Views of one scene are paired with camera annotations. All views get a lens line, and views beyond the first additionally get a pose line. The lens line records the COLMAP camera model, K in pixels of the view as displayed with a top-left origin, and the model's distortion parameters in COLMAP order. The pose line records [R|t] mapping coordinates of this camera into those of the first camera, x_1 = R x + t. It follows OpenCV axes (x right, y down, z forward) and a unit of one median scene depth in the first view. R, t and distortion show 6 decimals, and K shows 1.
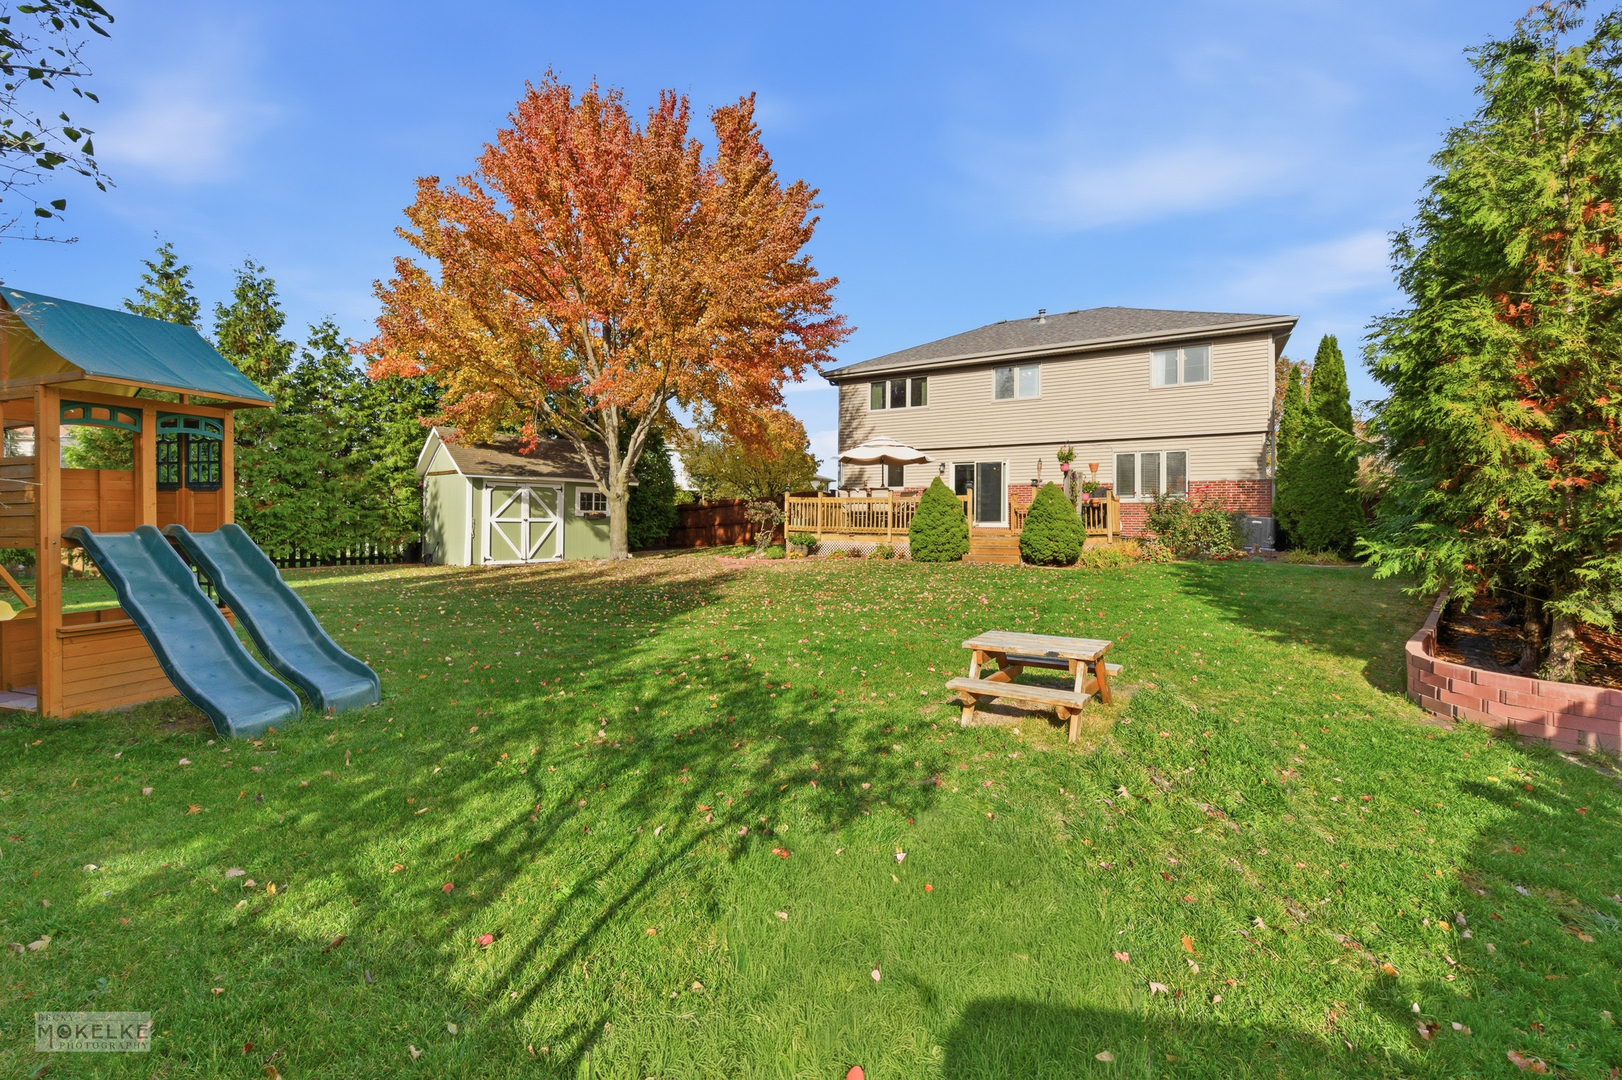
lens RADIAL K [[654.0, 0, 815.6], [0, 654.0, 522.3], [0, 0, 1]] dist [-0.000238, 0.000083]
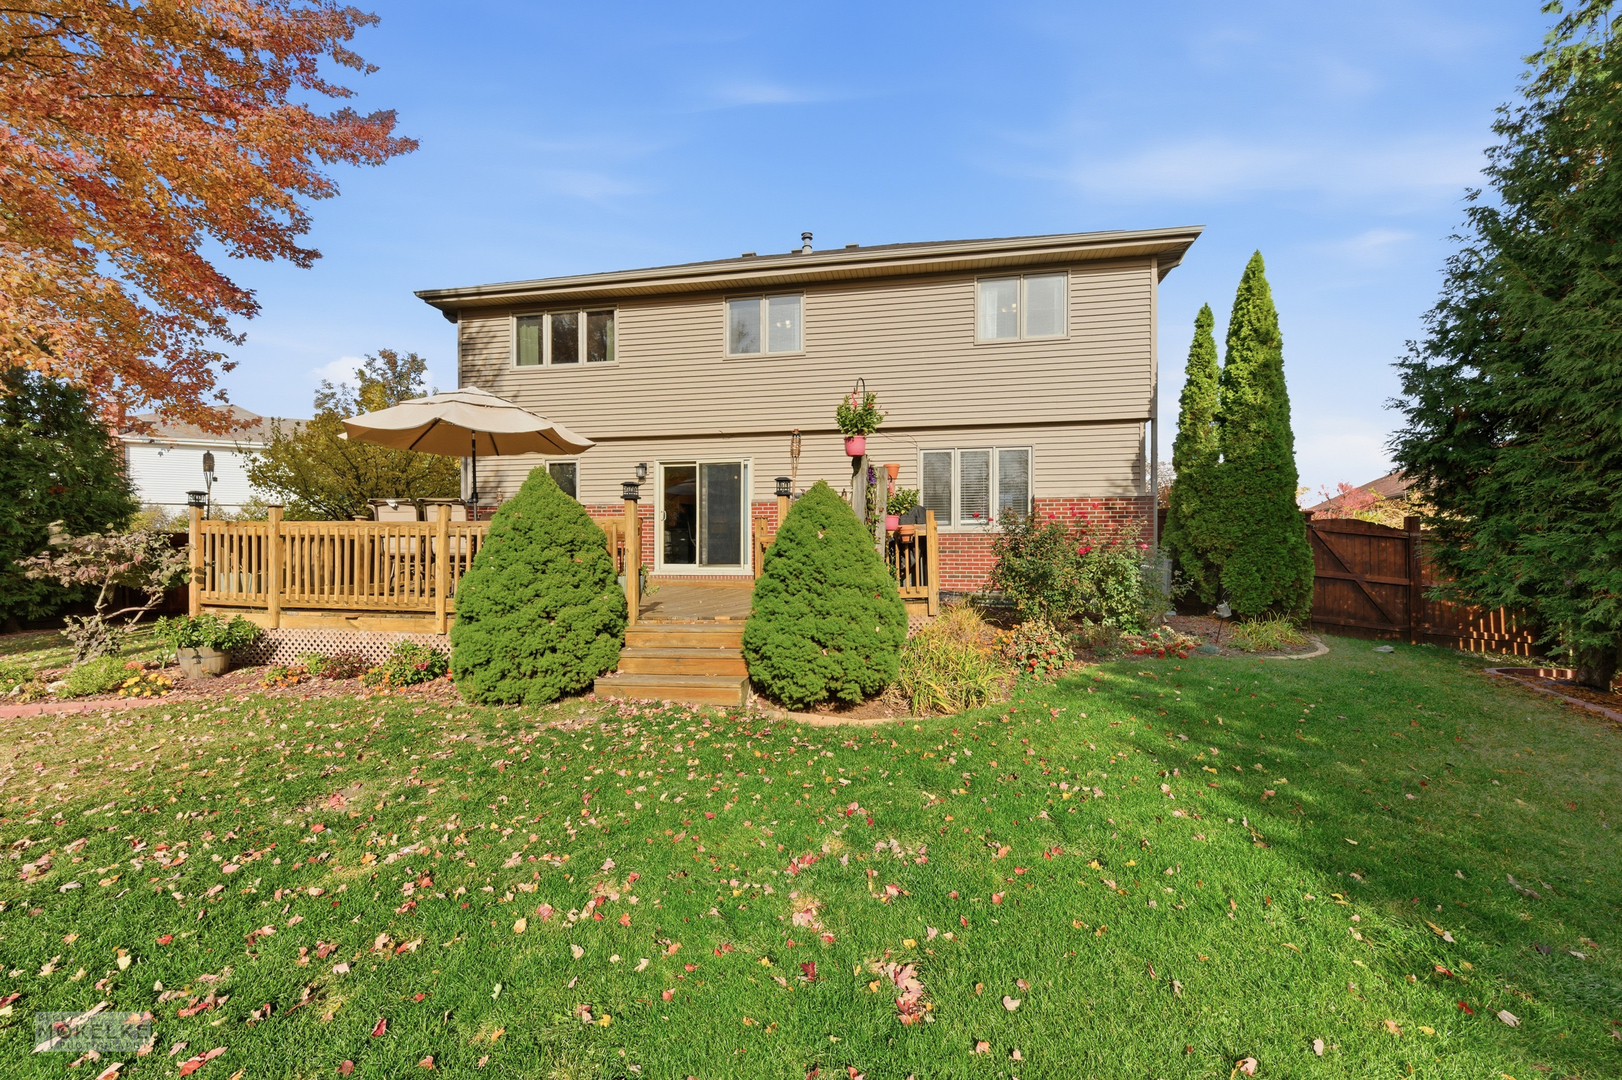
lens RADIAL K [[619.3, 0, 811.0], [0, 619.3, 540.0], [0, 0, 1]] dist [-0.001541, 0.000173]
pose [[0.946362, -0.003378, 0.323091, 0.194736], [0.006979, 0.999926, -0.009987, -0.020396], [-0.323034, 0.011706, 0.946315, 0.542422]]
